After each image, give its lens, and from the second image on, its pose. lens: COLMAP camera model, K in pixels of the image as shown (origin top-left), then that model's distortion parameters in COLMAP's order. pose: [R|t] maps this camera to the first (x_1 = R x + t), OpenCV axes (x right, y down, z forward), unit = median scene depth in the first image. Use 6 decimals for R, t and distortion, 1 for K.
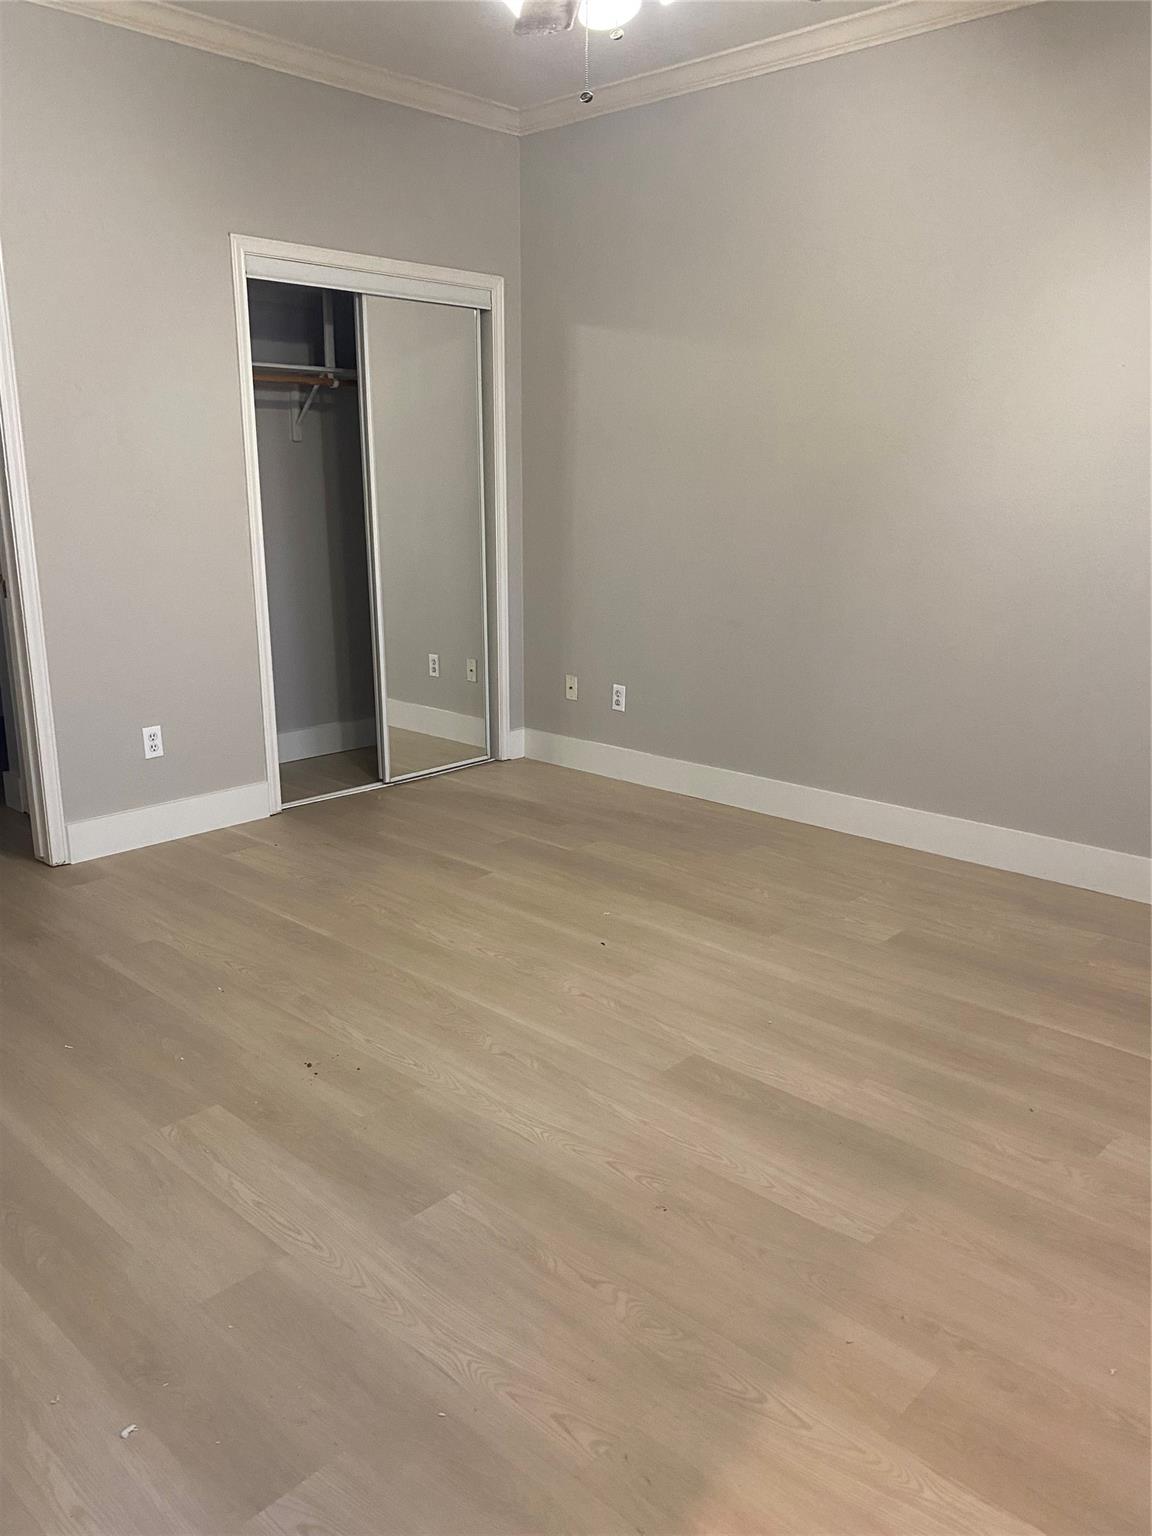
lens RADIAL K [[1173.2, 0, 566.5], [0, 1173.2, 768.2], [0, 0, 1]] dist [0.017732, -0.009117]
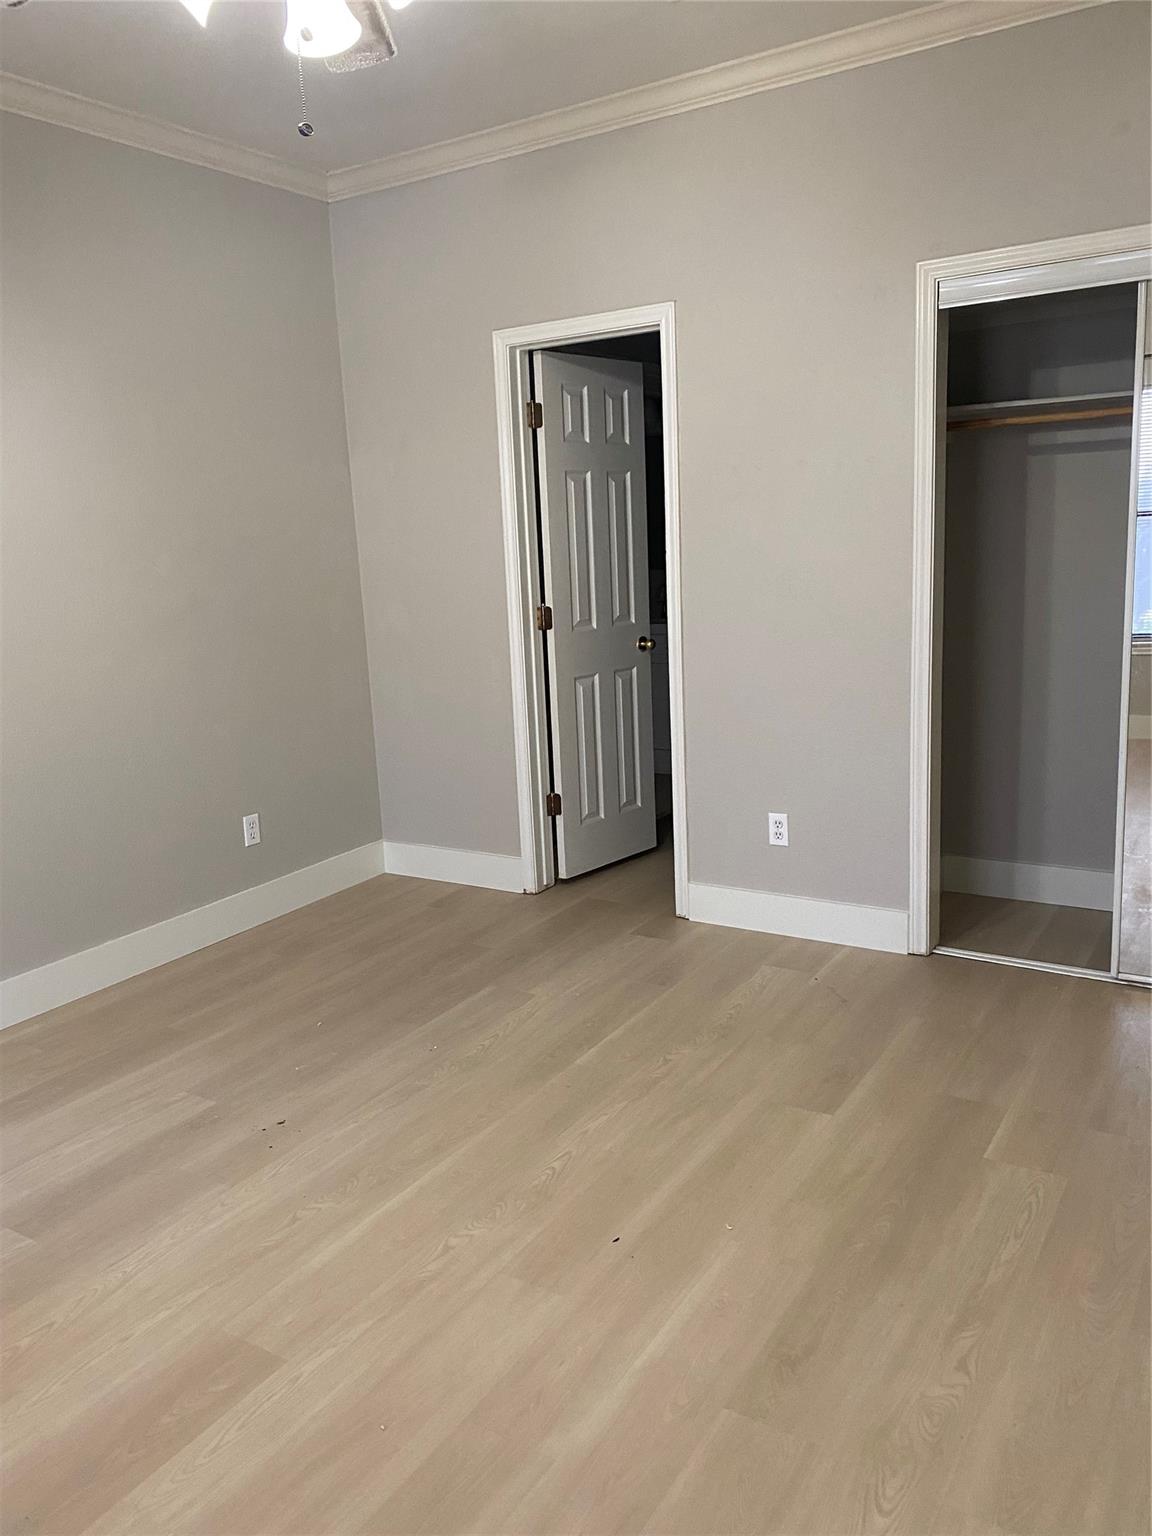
lens RADIAL K [[1177.3, 0, 573.9], [0, 1177.3, 774.0], [0, 0, 1]] dist [-0.019638, -0.006451]
pose [[0.191121, 0.191701, -0.962665, 0.607726], [-0.200483, 0.967692, 0.152899, -0.206648], [0.960874, 0.163776, 0.223379, 0.732291]]
